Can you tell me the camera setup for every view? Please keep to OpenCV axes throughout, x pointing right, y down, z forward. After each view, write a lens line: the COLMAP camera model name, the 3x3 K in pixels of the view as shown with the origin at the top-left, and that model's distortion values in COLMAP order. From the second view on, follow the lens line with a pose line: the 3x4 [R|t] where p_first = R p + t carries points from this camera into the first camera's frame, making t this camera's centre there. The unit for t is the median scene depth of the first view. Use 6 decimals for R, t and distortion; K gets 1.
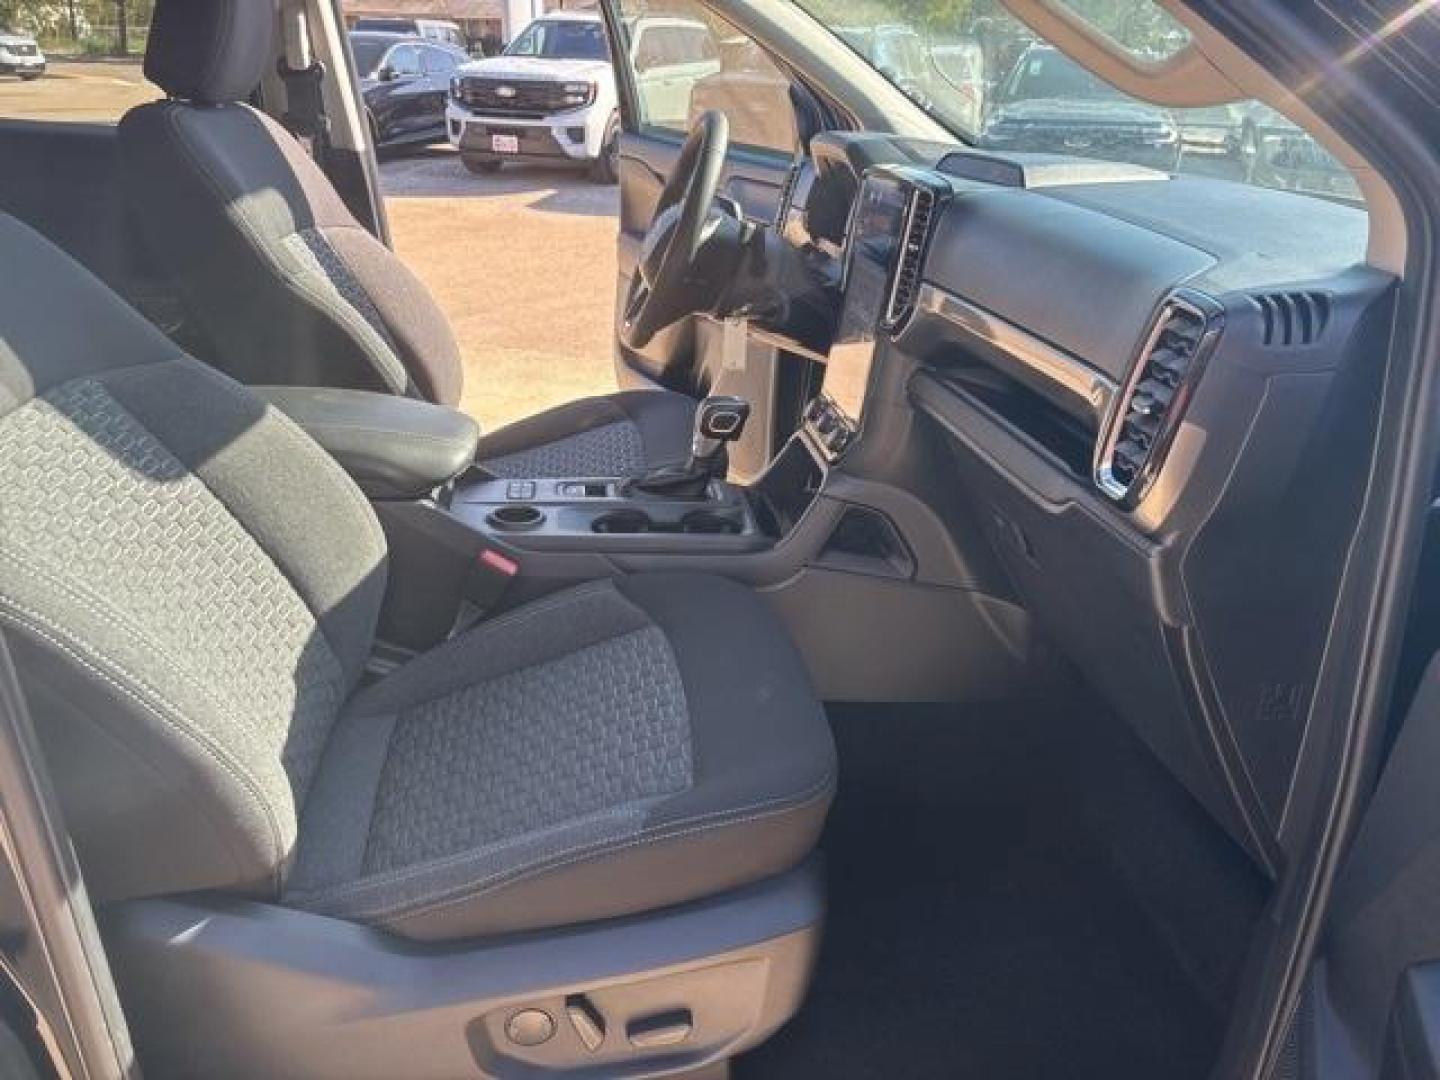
lens RADIAL K [[1065.0, 0, 722.3], [0, 1065.0, 535.1], [0, 0, 1]] dist [0.045895, -0.041629]
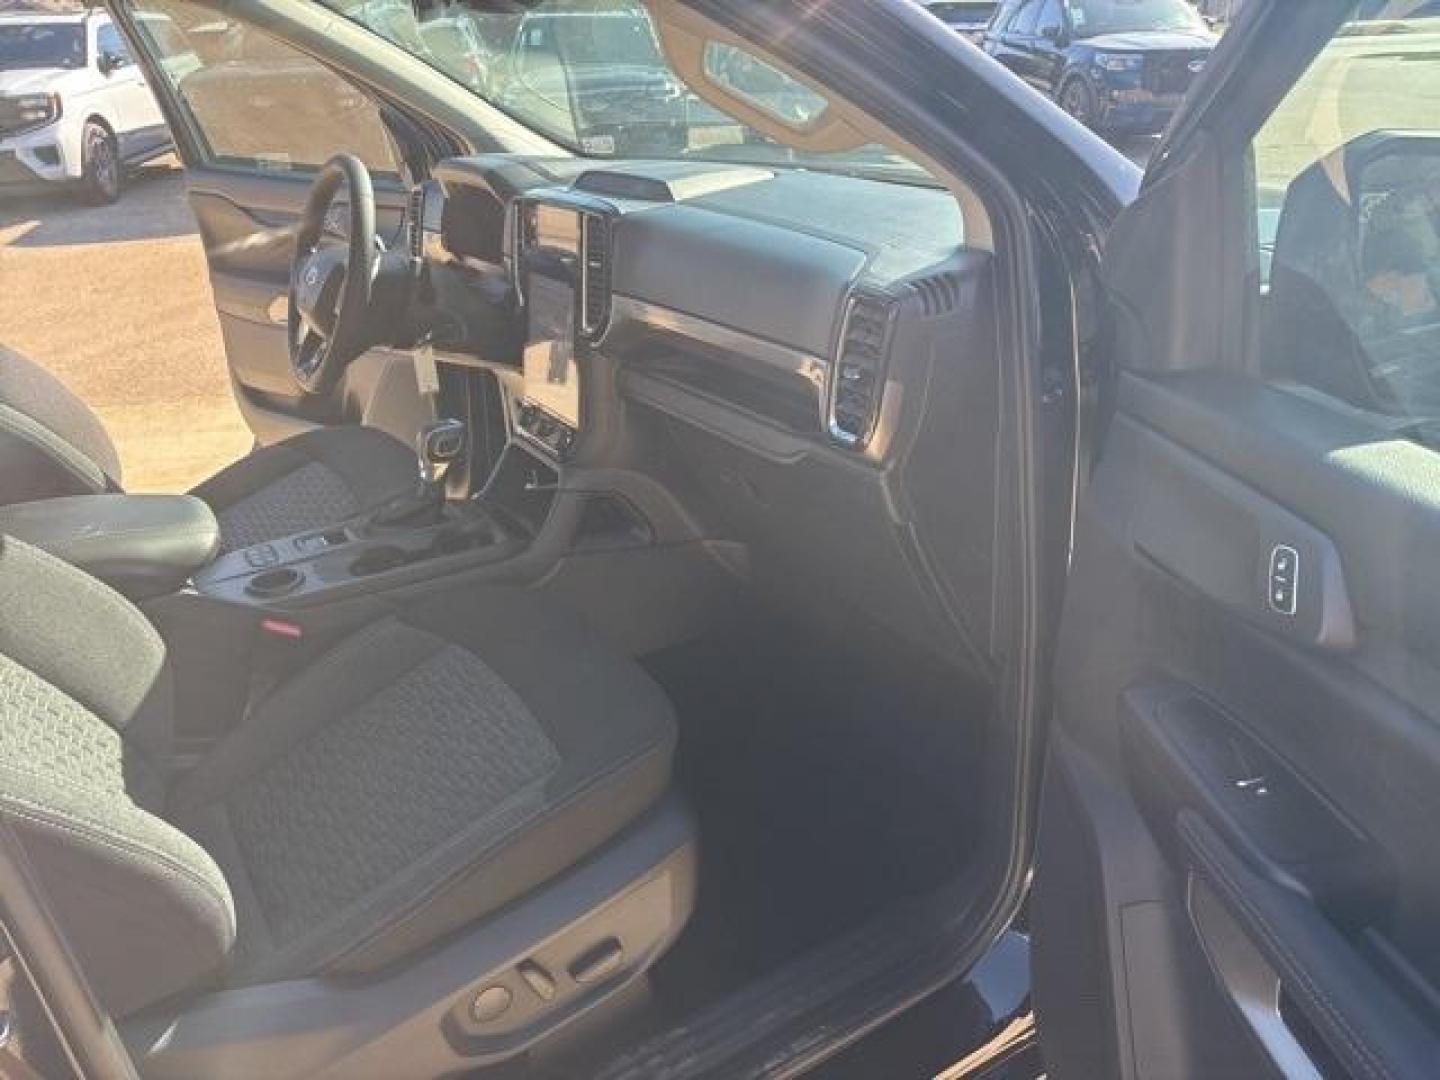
lens RADIAL K [[1065.0, 0, 722.3], [0, 1065.0, 535.1], [0, 0, 1]] dist [0.045895, -0.041629]
pose [[0.905396, -0.247680, 0.344837, -0.160366], [0.237973, 0.968678, 0.070938, -0.033789], [-0.351606, 0.017835, 0.935978, -0.117587]]
